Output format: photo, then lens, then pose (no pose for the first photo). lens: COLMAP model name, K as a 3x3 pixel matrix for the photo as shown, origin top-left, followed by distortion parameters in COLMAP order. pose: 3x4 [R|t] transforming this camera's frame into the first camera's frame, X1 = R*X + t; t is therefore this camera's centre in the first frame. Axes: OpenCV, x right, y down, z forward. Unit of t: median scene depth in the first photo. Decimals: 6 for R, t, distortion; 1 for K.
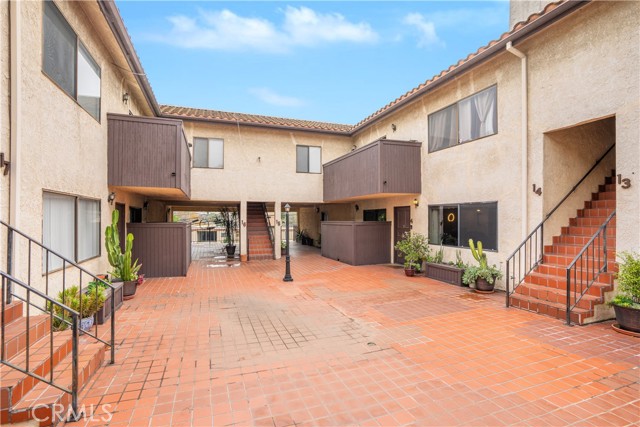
lens RADIAL K [[298.6, 0, 322.2], [0, 298.6, 215.2], [0, 0, 1]] dist [-0.026523, 0.002565]
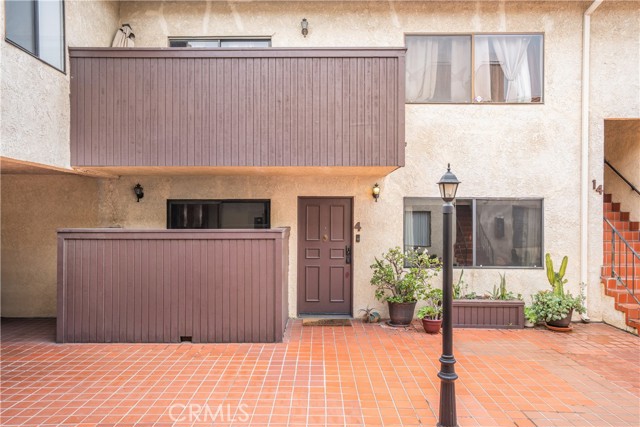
lens RADIAL K [[443.9, 0, 318.5], [0, 443.9, 219.1], [0, 0, 1]] dist [0.011608, 0.005528]
pose [[0.373226, -0.000532, 0.927740, -0.507232], [-0.014325, 0.999877, 0.006336, 0.004046], [-0.927630, -0.015655, 0.373173, 0.904030]]
